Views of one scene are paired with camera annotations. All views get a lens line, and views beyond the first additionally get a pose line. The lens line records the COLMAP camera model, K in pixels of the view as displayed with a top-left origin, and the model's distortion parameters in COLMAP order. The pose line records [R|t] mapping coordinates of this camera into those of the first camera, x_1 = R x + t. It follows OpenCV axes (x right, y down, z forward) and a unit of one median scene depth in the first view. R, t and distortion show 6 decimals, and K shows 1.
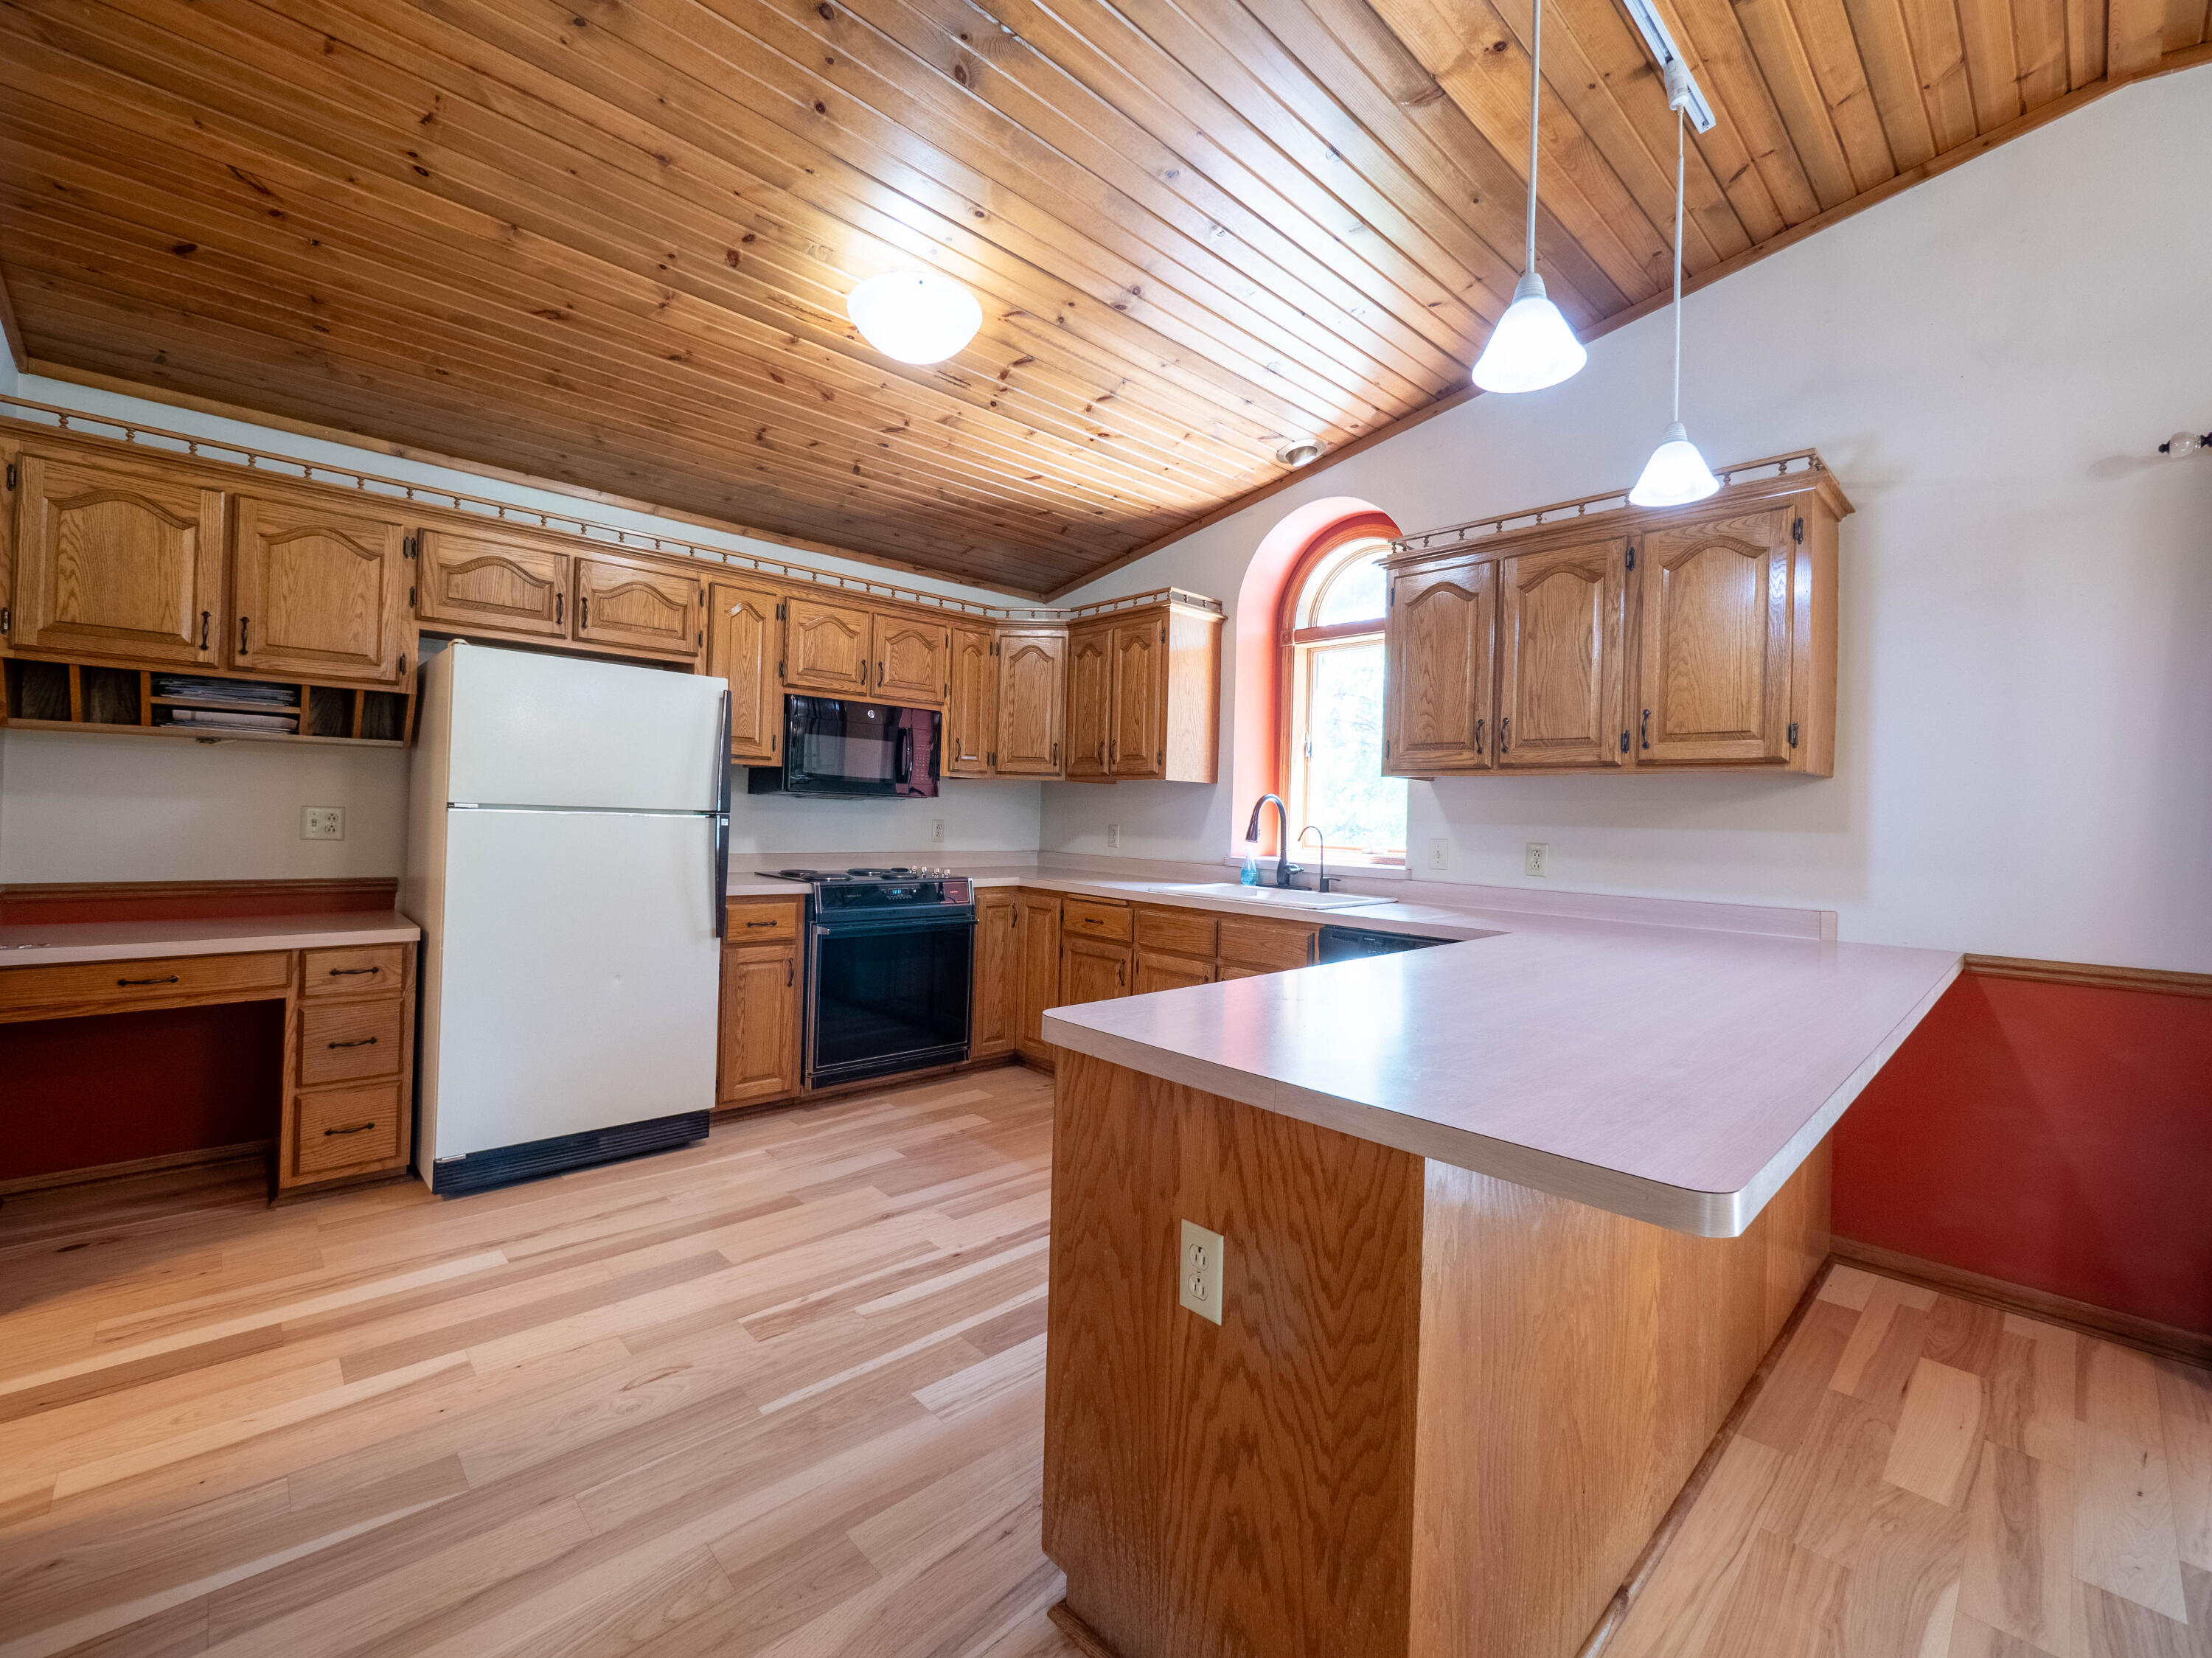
lens RADIAL K [[936.3, 0, 1086.0], [0, 936.3, 816.9], [0, 0, 1]] dist [-0.008581, 0.001796]
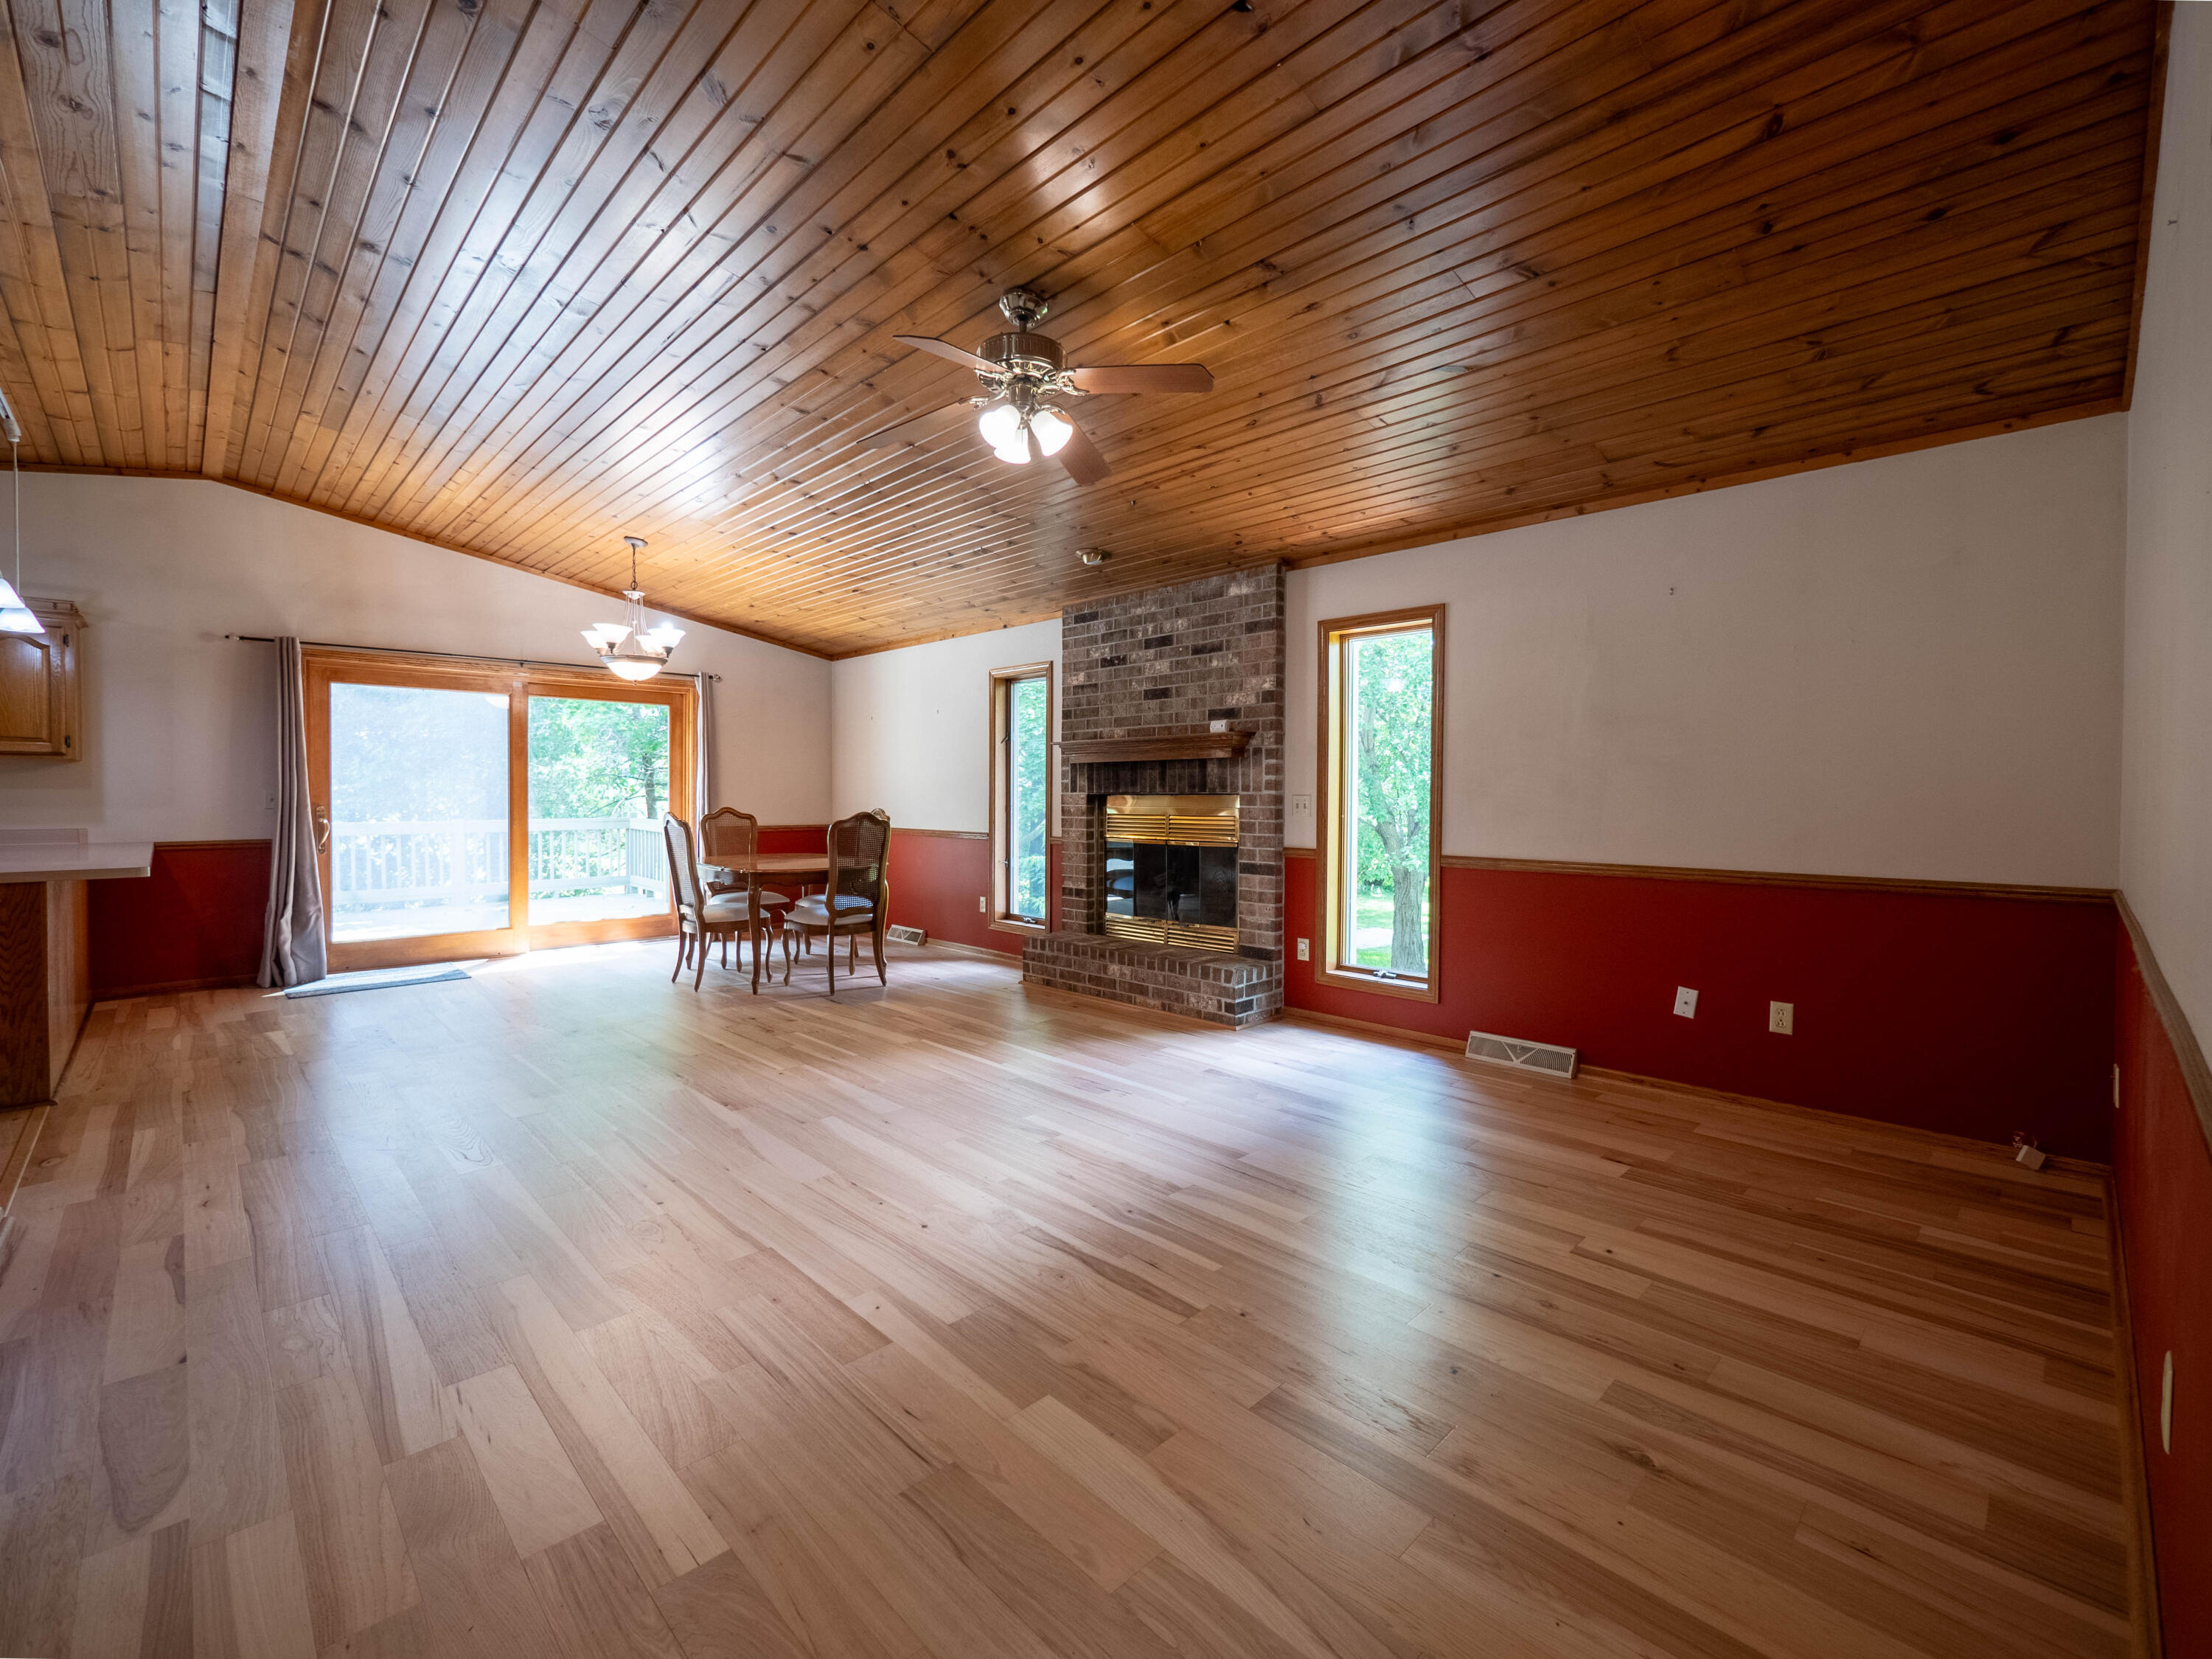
lens RADIAL K [[936.4, 0, 1078.6], [0, 936.4, 814.1], [0, 0, 1]] dist [-0.008581, 0.001796]
pose [[-0.019515, -0.047579, 0.998677, -1.290594], [-0.006999, 0.998849, 0.047451, -0.039576], [-0.999785, -0.006064, -0.019825, -1.142660]]
